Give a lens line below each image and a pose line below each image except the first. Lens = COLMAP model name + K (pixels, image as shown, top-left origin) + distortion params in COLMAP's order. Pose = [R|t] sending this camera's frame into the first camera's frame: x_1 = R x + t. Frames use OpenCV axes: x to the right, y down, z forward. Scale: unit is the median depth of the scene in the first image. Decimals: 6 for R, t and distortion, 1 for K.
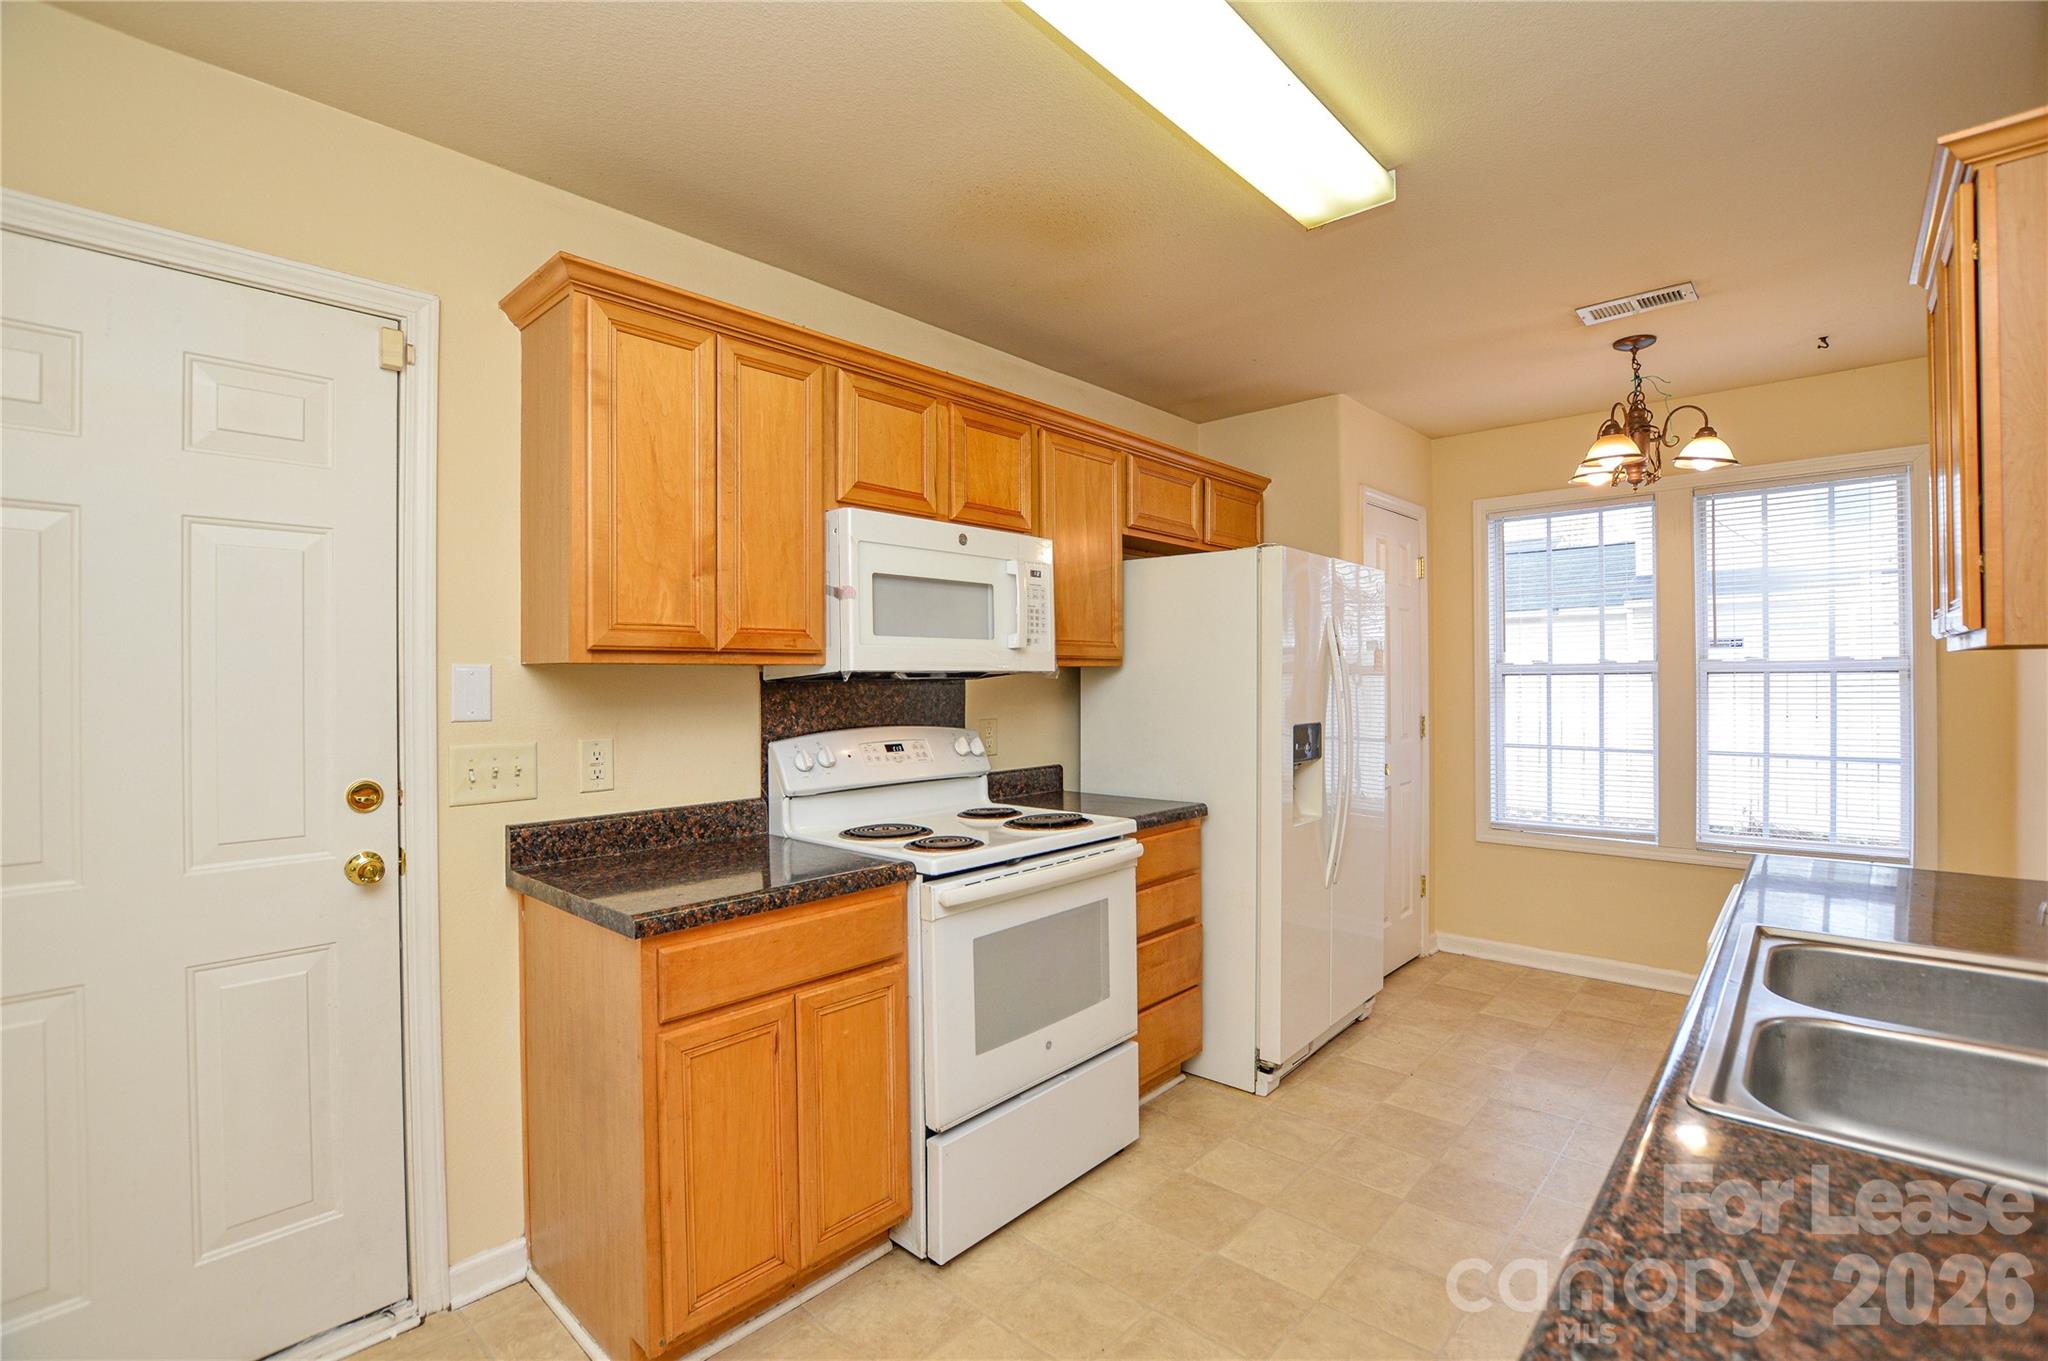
lens RADIAL K [[915.2, 0, 1024.7], [0, 915.2, 678.0], [0, 0, 1]] dist [-0.026342, -0.000835]
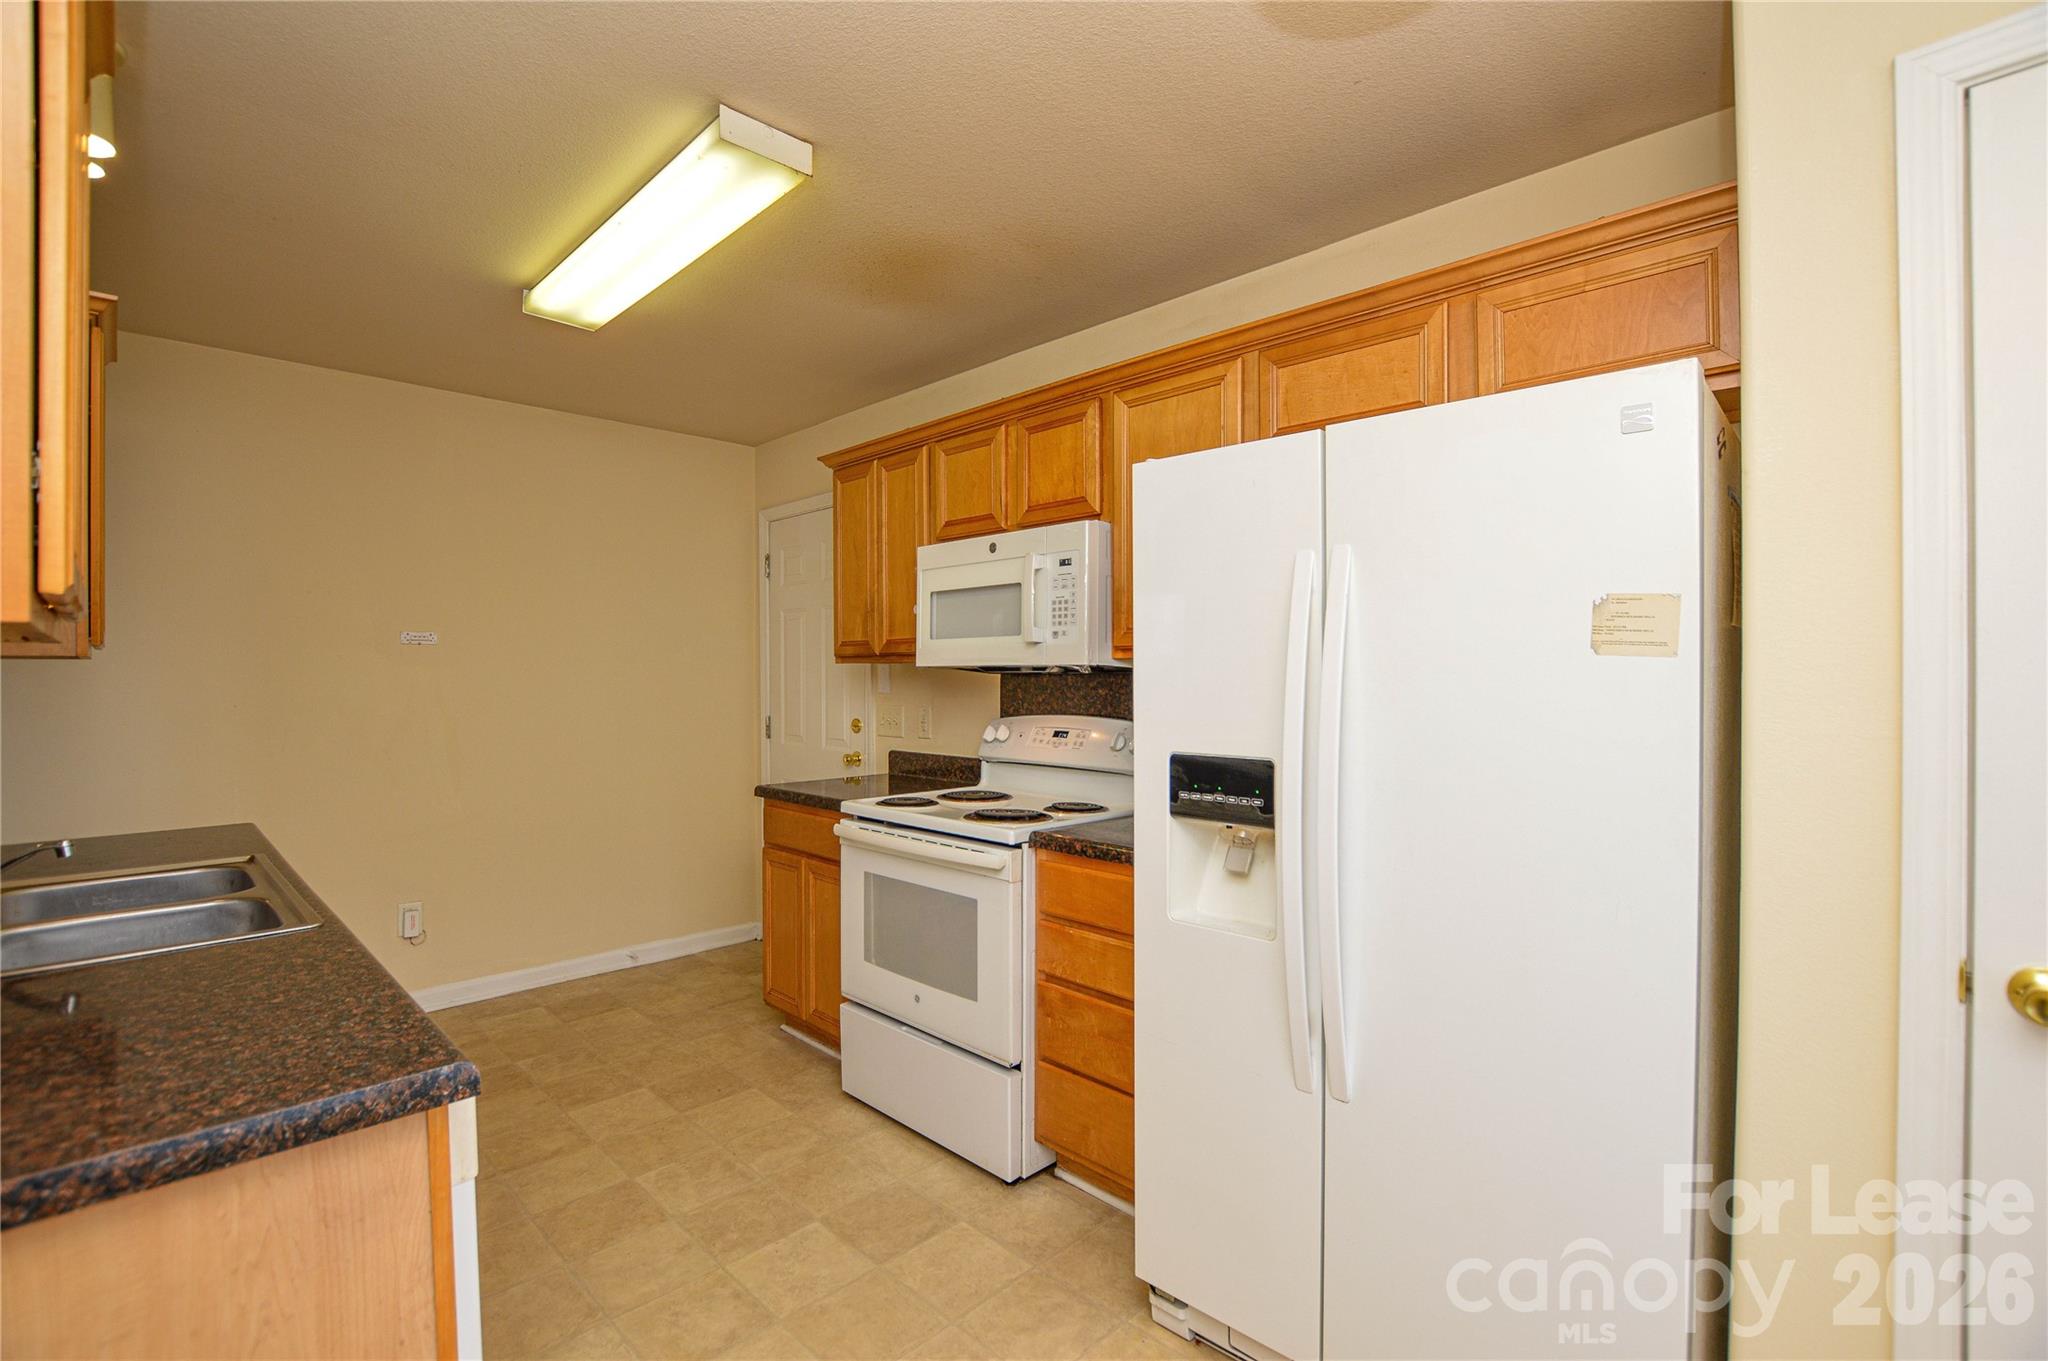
lens RADIAL K [[915.2, 0, 1032.8], [0, 915.2, 681.9], [0, 0, 1]] dist [-0.026342, -0.000835]
pose [[-0.023701, 0.016889, -0.999576, 1.018471], [0.003029, 0.999854, 0.016822, -0.006290], [0.999715, -0.002629, -0.023749, 1.043517]]
